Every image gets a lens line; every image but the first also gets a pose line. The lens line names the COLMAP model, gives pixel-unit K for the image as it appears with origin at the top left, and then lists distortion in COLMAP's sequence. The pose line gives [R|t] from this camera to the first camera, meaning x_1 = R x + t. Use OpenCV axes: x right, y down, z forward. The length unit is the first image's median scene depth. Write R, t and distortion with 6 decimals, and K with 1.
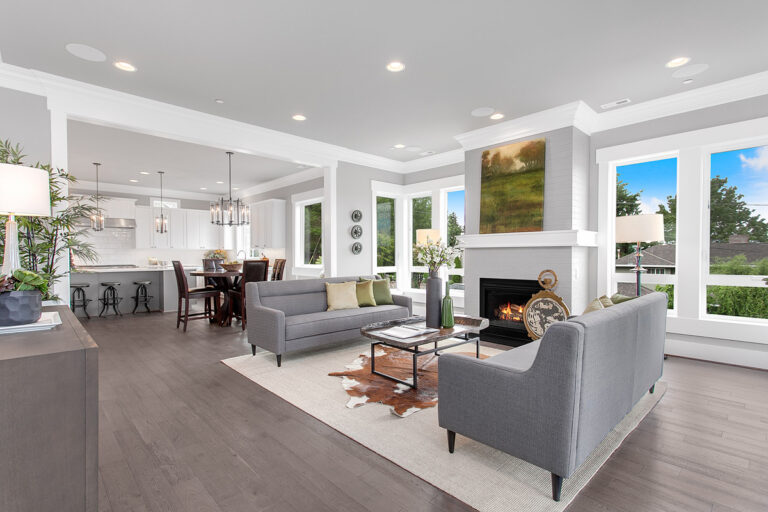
lens RADIAL K [[372.4, 0, 385.7], [0, 372.4, 255.0], [0, 0, 1]] dist [0.011413, -0.000725]
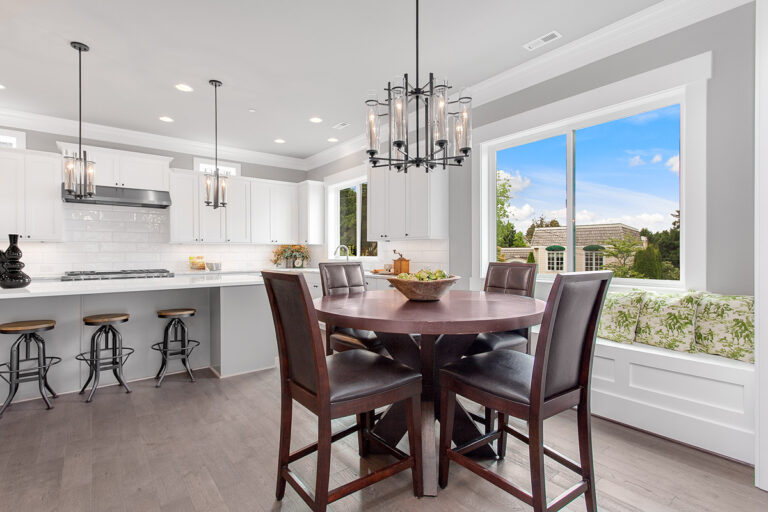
lens RADIAL K [[372.4, 0, 385.7], [0, 372.4, 255.0], [0, 0, 1]] dist [0.011413, -0.000725]
pose [[0.996061, 0.003689, -0.088596, -0.338984], [-0.003594, 0.999993, 0.001230, 0.001391], [0.088600, -0.000907, 0.996067, 0.541067]]
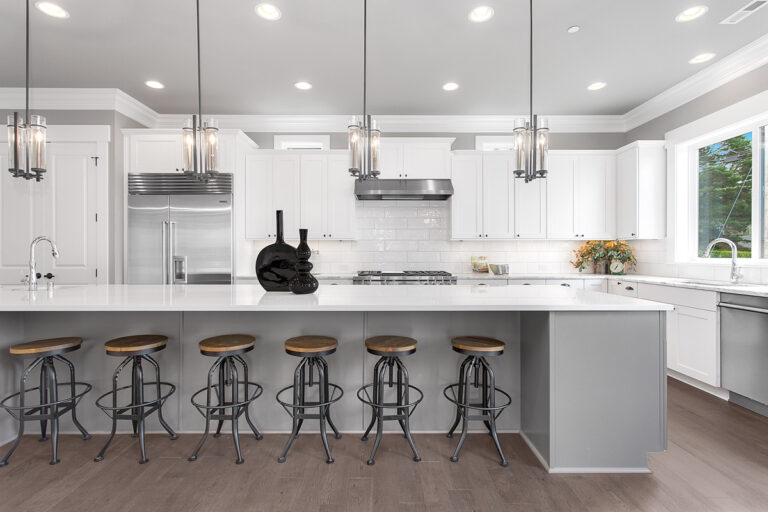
lens RADIAL K [[372.4, 0, 385.7], [0, 372.4, 255.0], [0, 0, 1]] dist [0.011413, -0.000725]
pose [[0.736531, 0.009778, -0.676333, -0.482927], [-0.007265, 0.999952, 0.006545, 0.001482], [0.676365, 0.000093, 0.736567, 0.701944]]
